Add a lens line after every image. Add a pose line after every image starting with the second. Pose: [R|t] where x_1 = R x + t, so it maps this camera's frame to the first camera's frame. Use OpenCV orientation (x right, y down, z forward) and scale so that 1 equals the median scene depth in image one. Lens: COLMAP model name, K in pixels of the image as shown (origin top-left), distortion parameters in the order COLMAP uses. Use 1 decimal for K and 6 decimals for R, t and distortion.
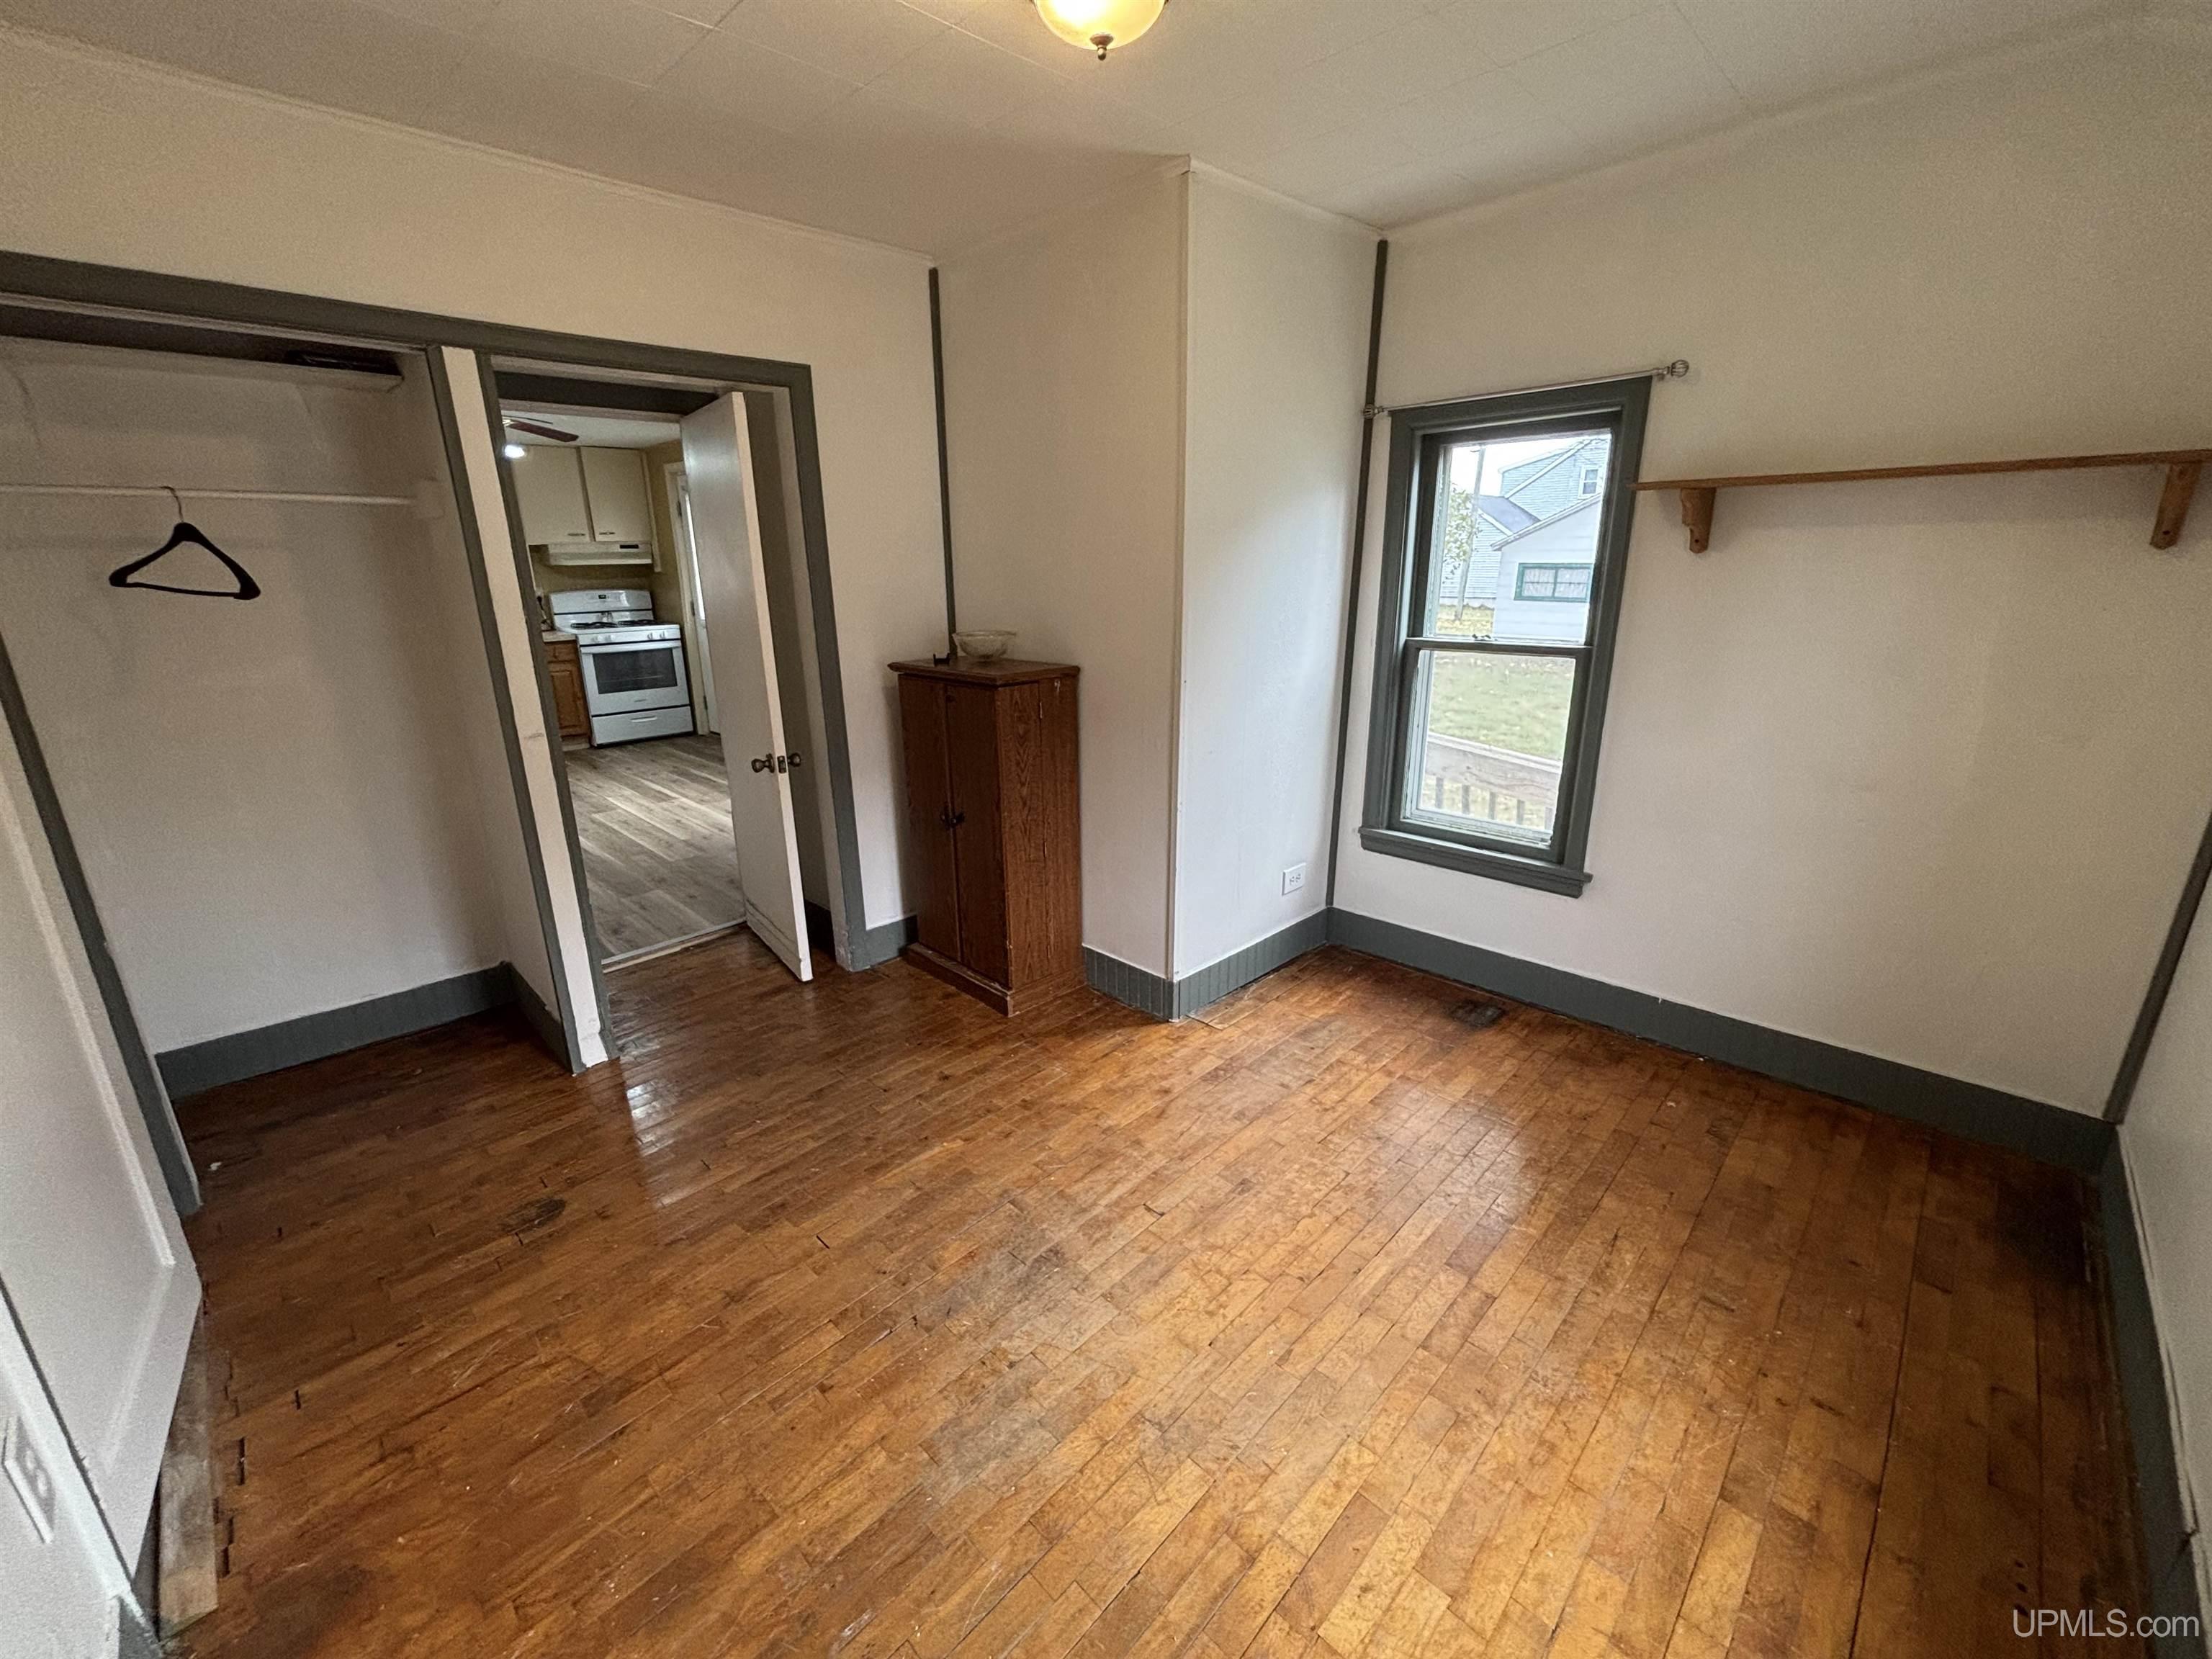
lens RADIAL K [[893.4, 0, 1108.8], [0, 893.4, 821.6], [0, 0, 1]] dist [-0.011246, 0.000131]
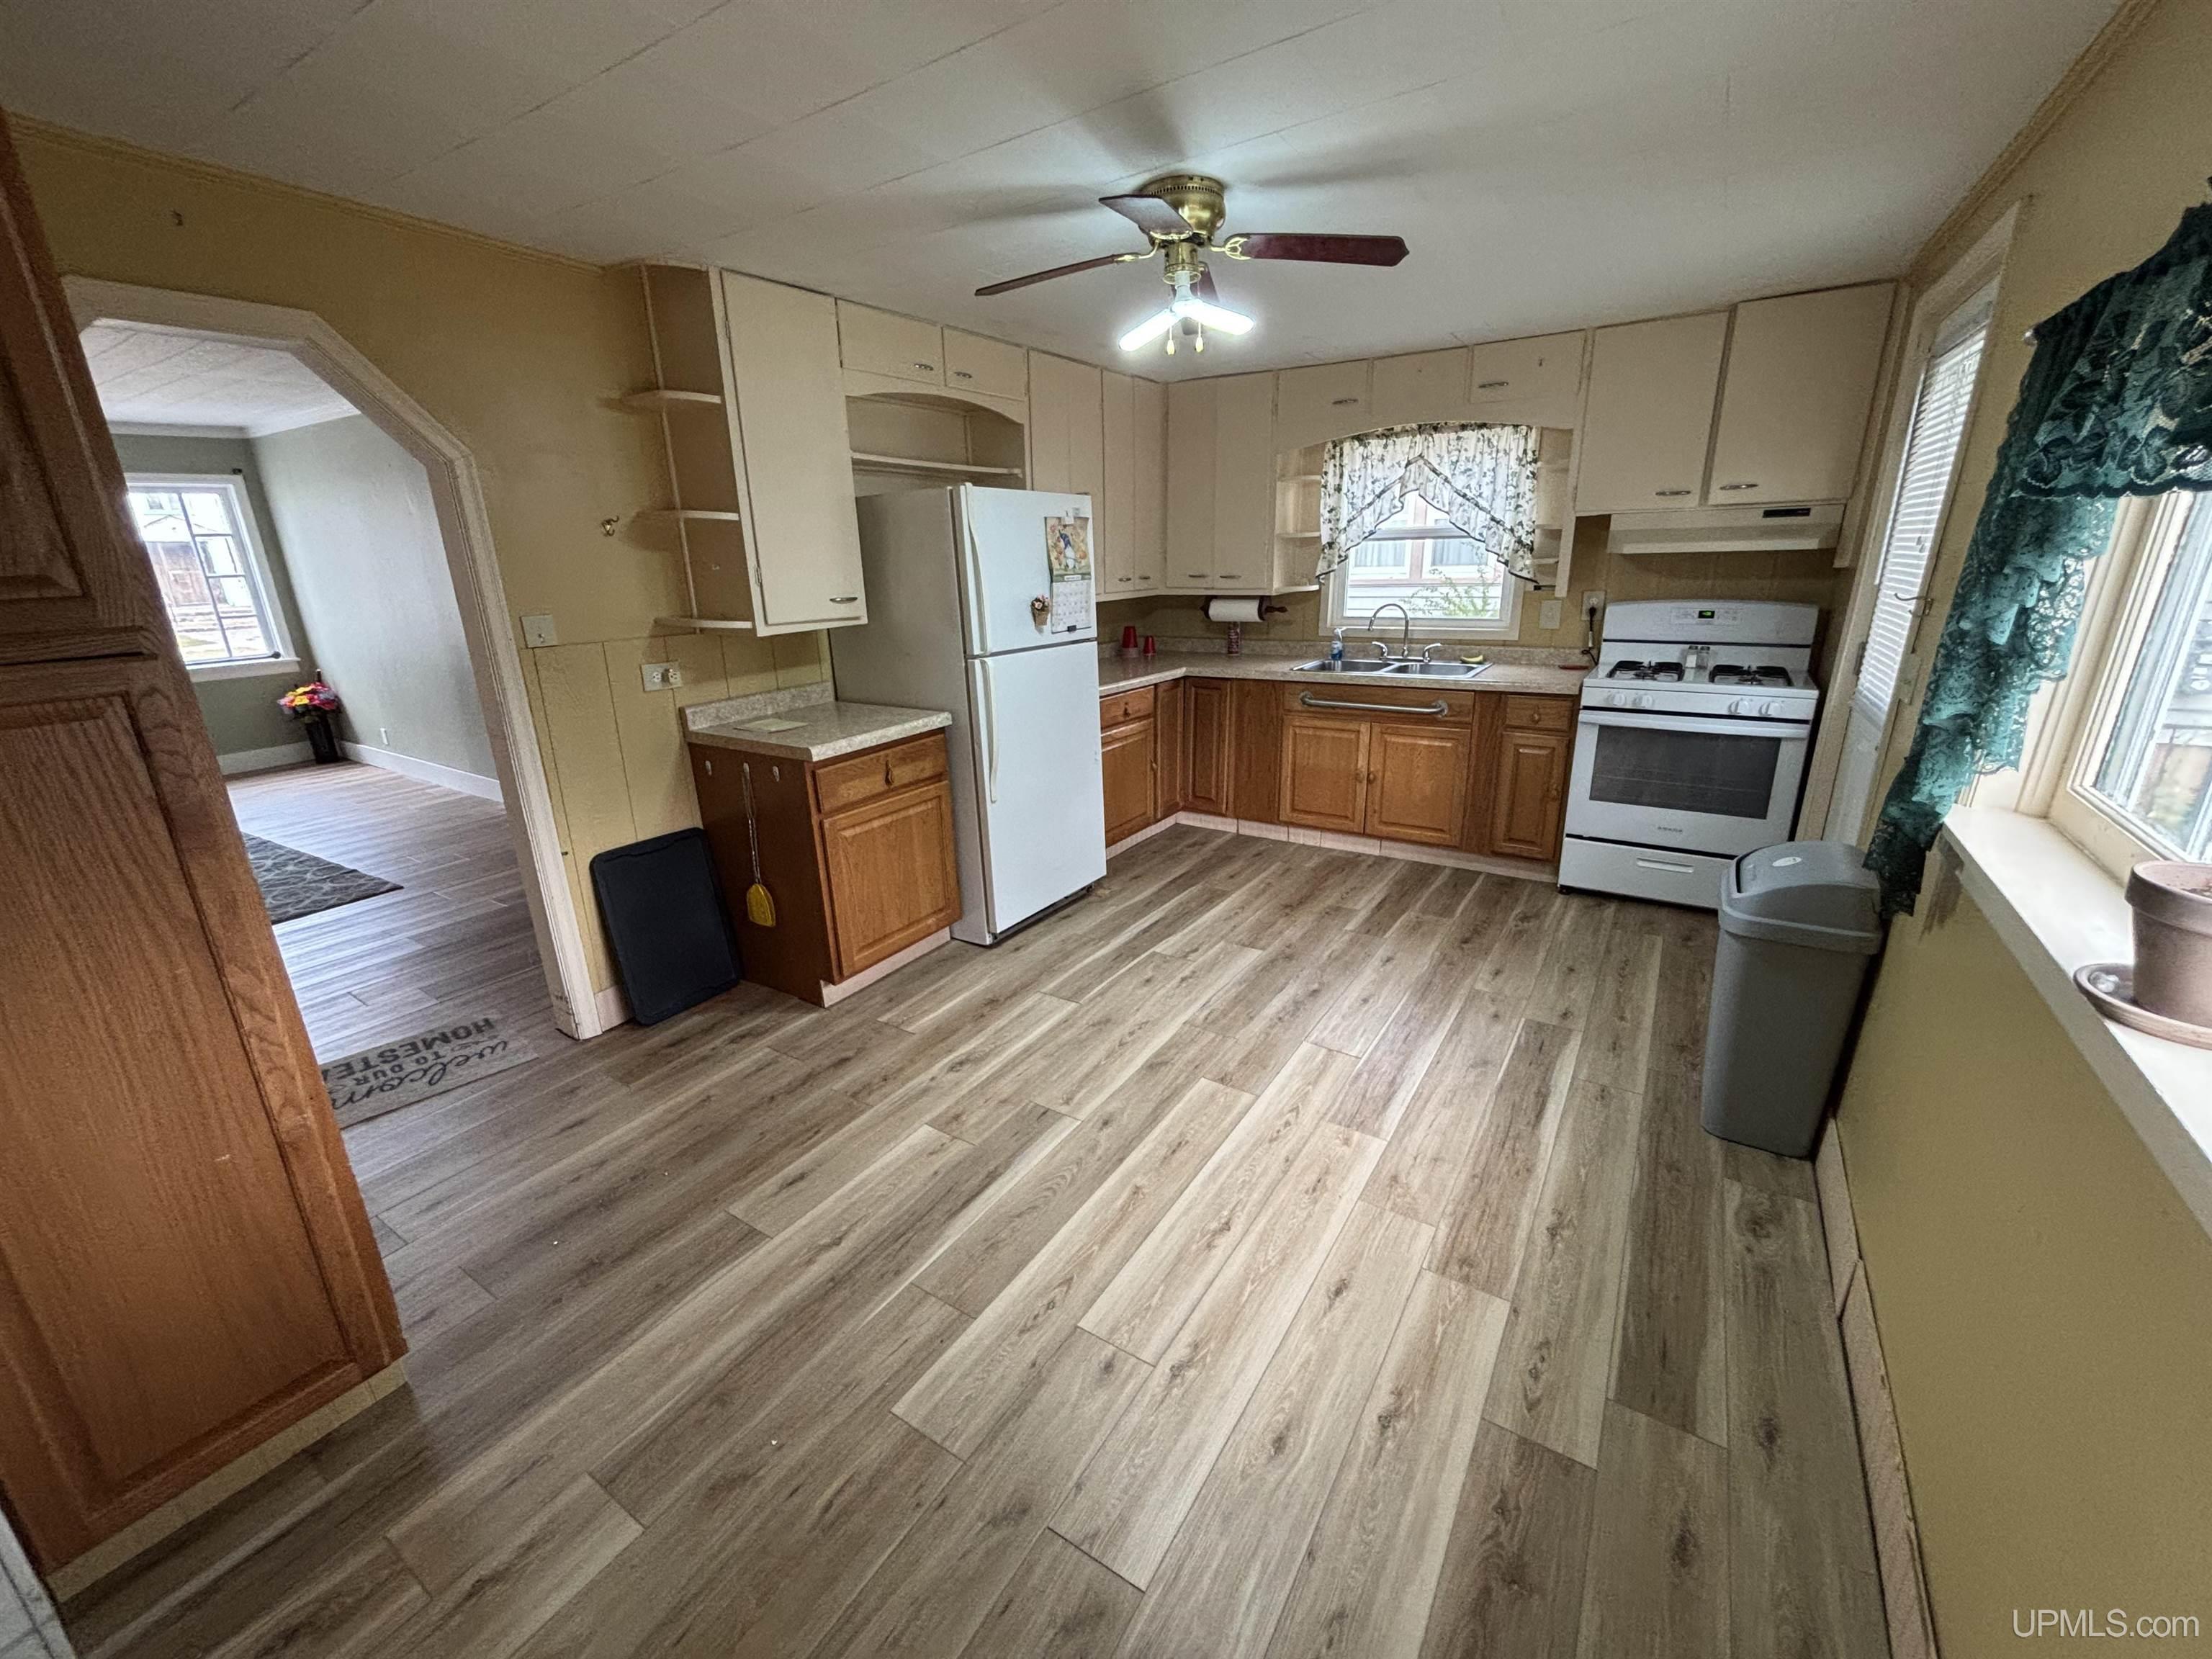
lens RADIAL K [[893.4, 0, 1105.4], [0, 893.4, 836.9], [0, 0, 1]] dist [-0.011246, 0.000131]
pose [[0.203410, 0.297020, -0.932954, -0.130283], [-0.259753, 0.935101, 0.241070, -0.173759], [0.944009, 0.193302, 0.267361, 0.586320]]
